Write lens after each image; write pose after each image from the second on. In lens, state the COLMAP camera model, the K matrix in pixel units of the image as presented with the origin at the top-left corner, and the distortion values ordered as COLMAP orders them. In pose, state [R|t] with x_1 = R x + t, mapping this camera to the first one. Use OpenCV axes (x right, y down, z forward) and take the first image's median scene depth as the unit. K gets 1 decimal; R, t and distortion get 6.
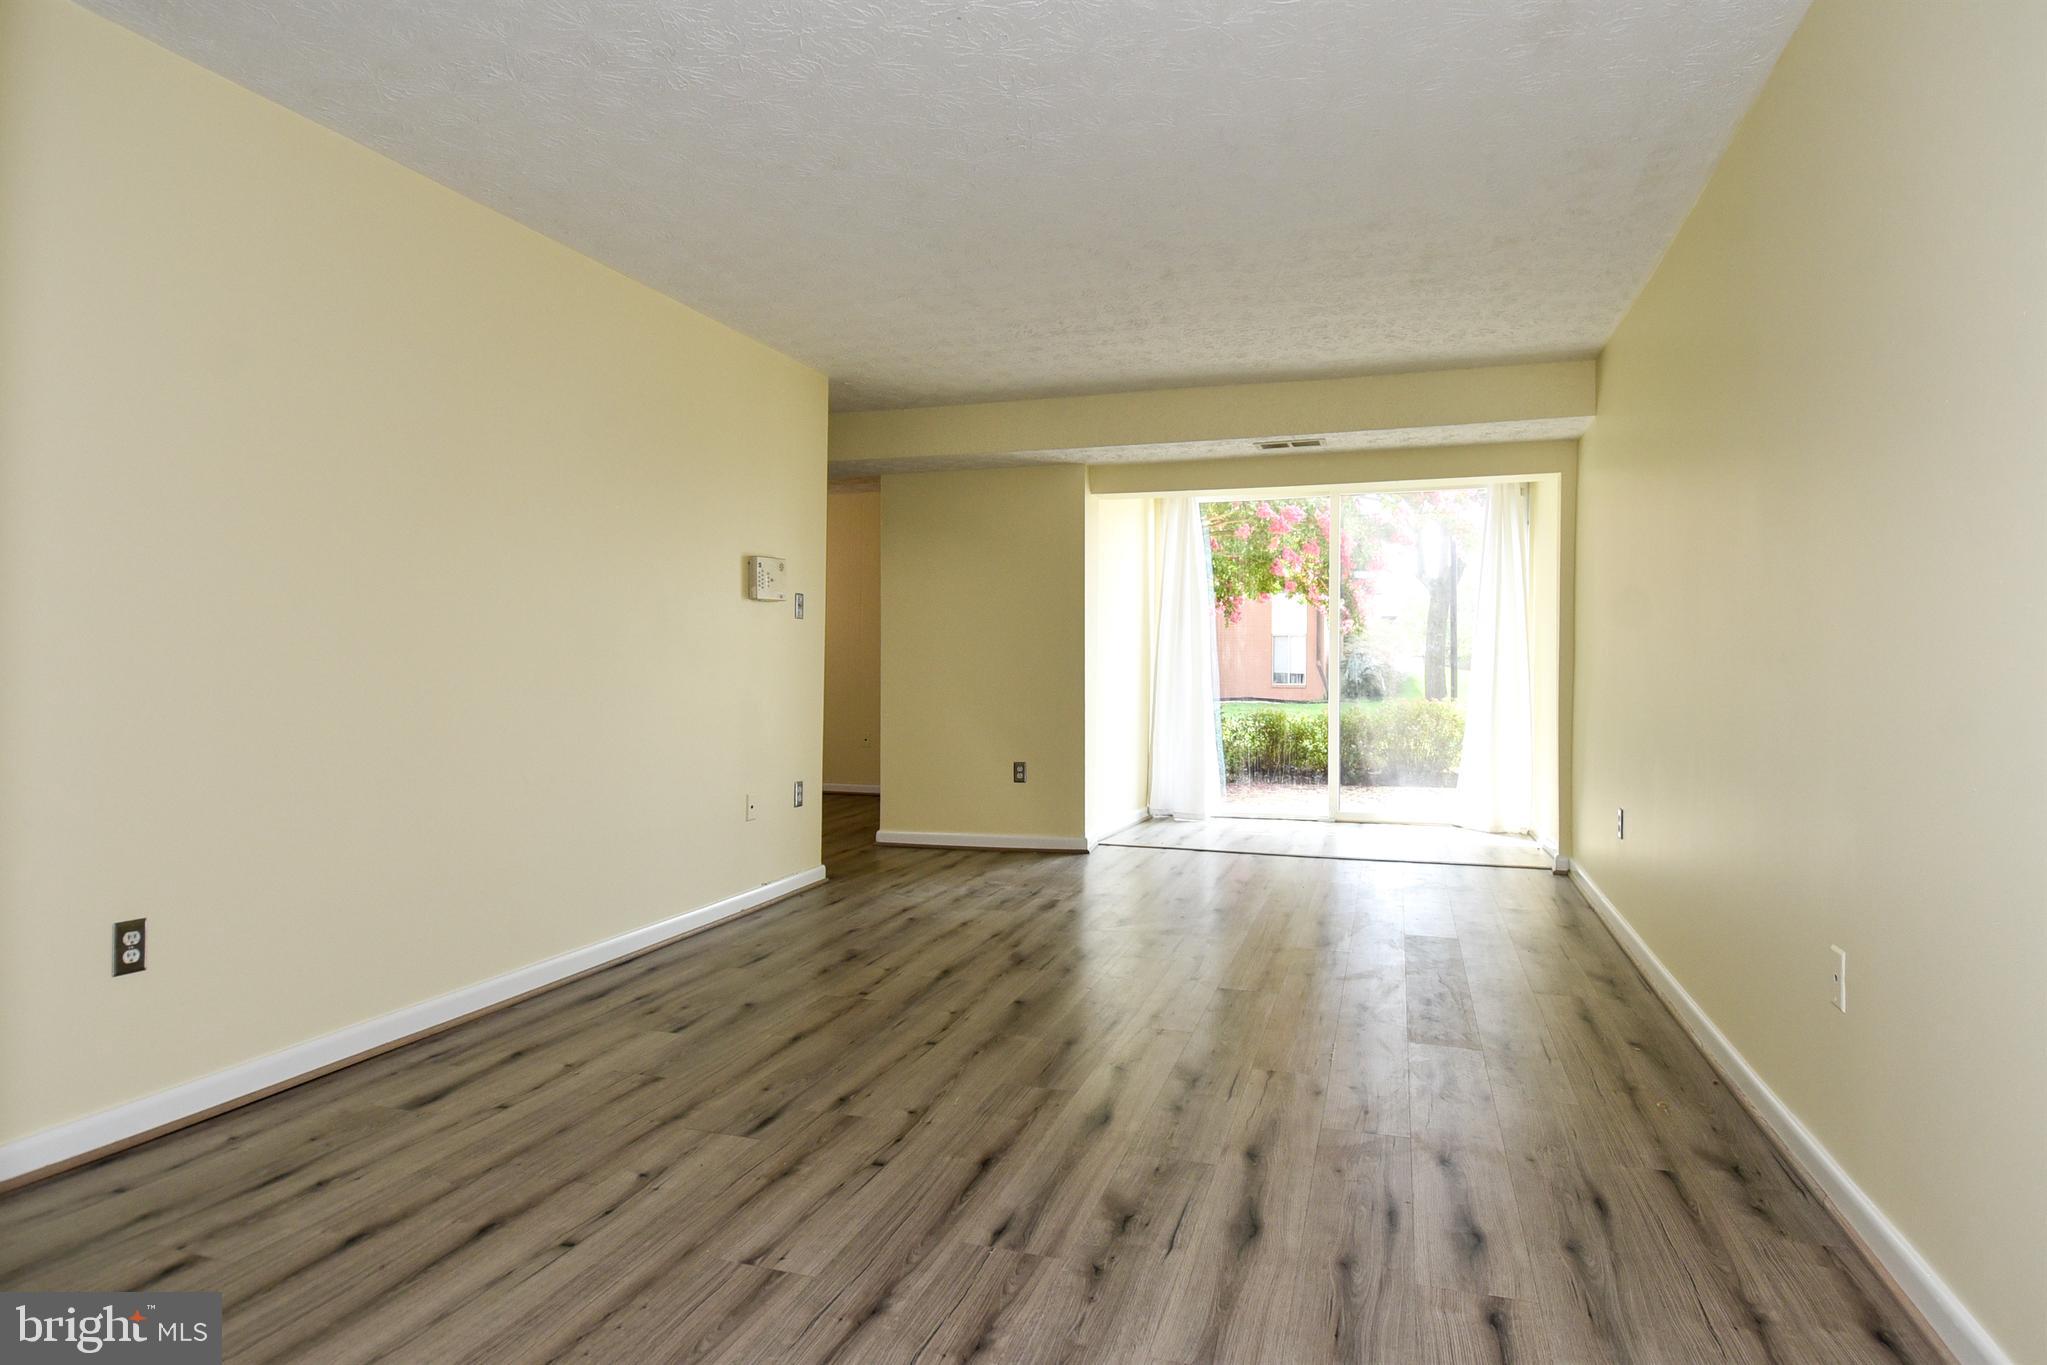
lens RADIAL K [[1101.6, 0, 1070.0], [0, 1101.6, 669.3], [0, 0, 1]] dist [0.050000, -0.058544]
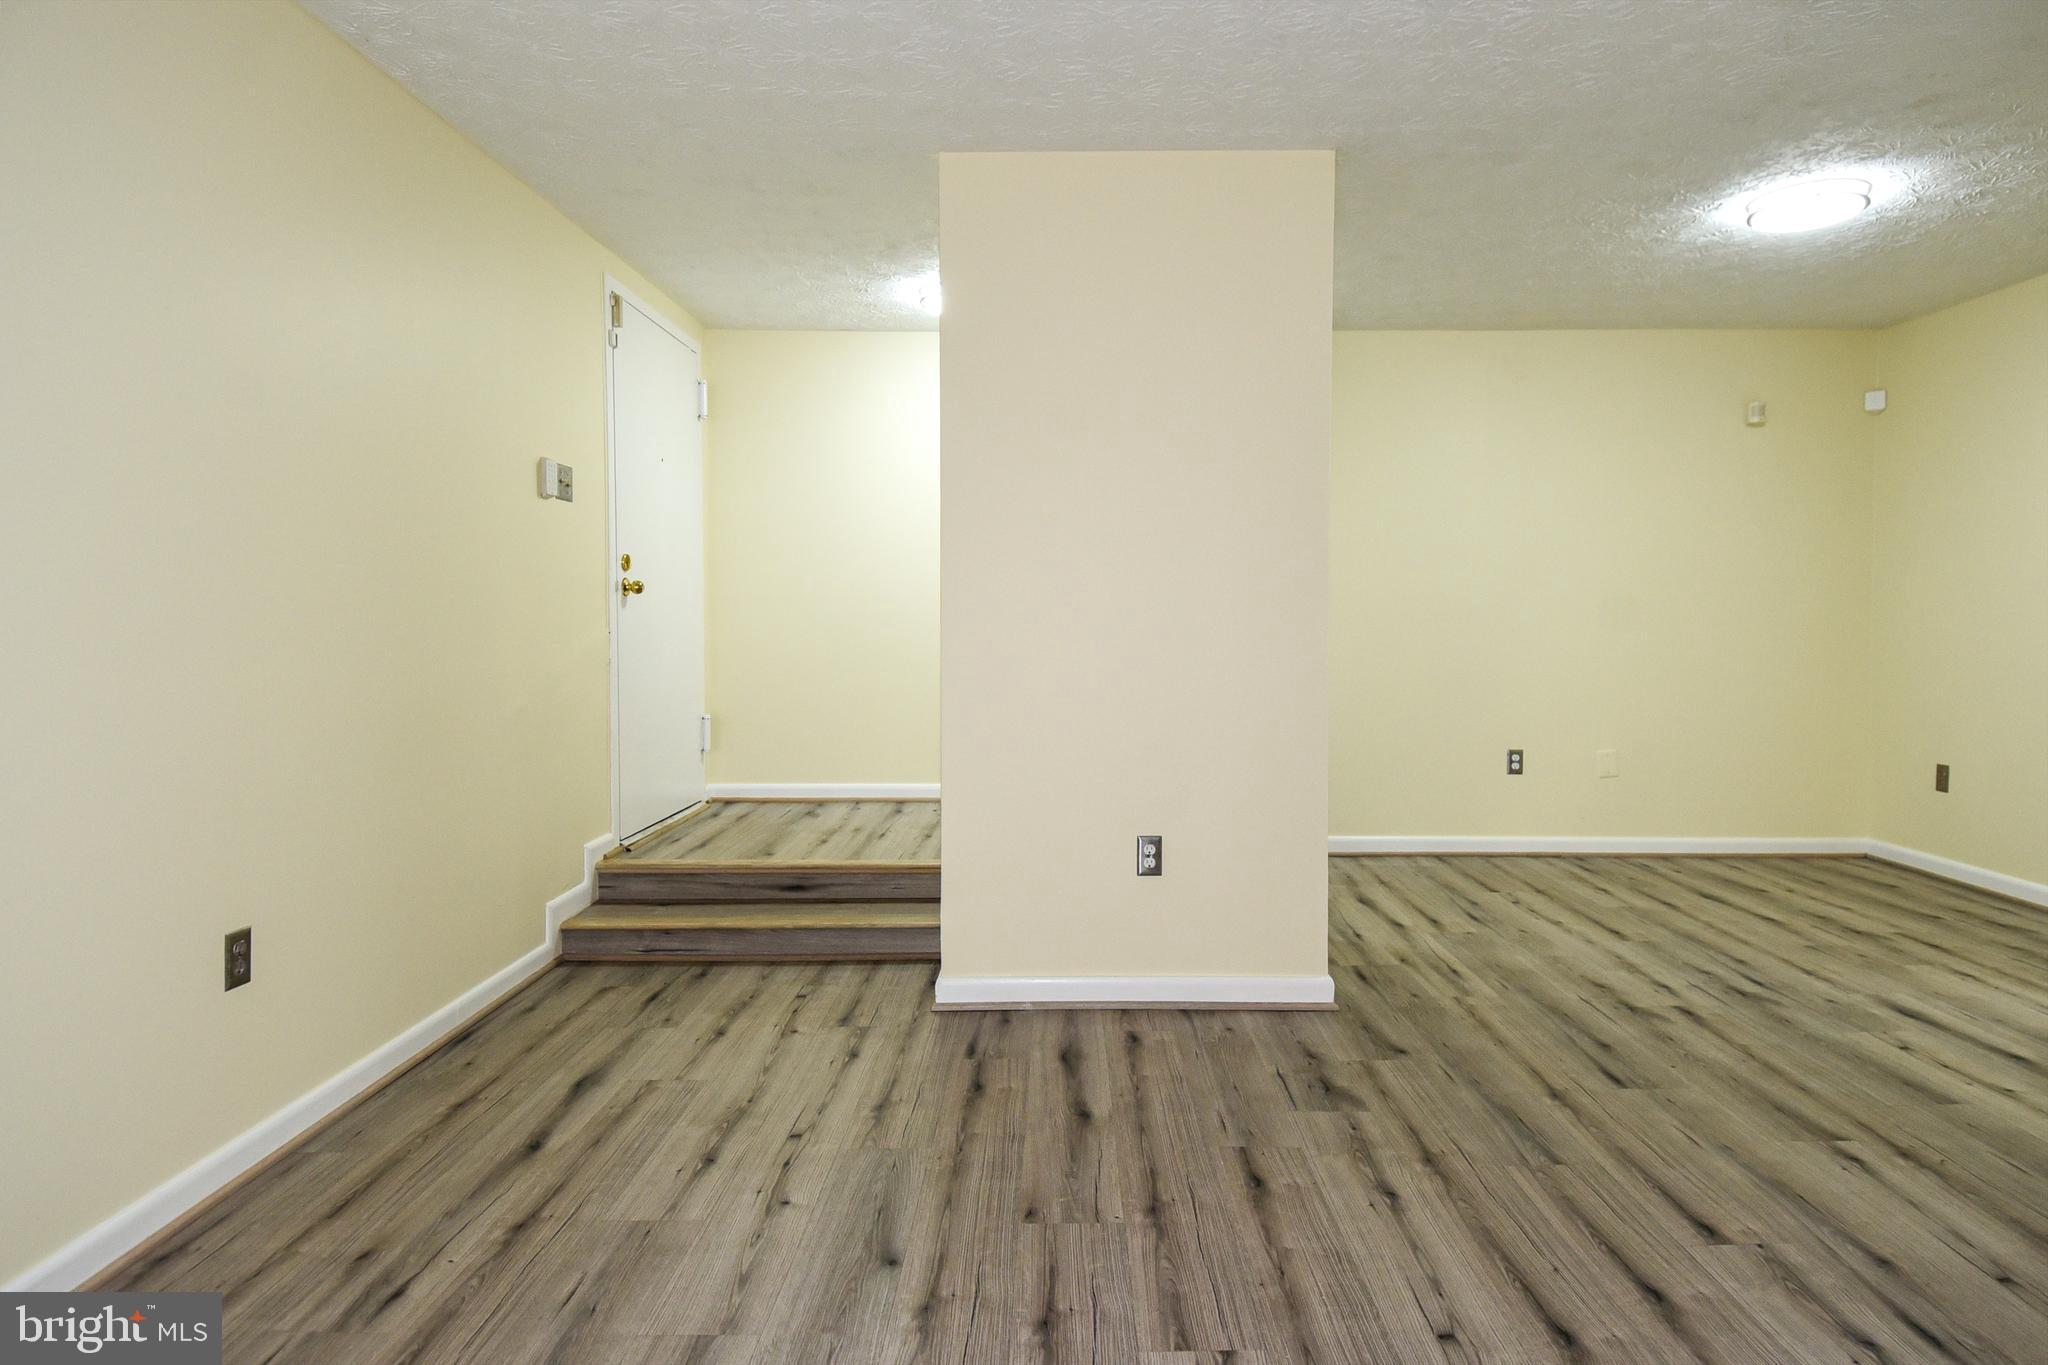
lens RADIAL K [[1102.1, 0, 1070.5], [0, 1102.1, 669.3], [0, 0, 1]] dist [0.050000, -0.058544]
pose [[-0.956864, 0.013702, -0.290212, 0.076293], [0.001678, 0.999131, 0.041638, -0.039915], [0.290530, 0.039354, -0.956056, 1.817598]]
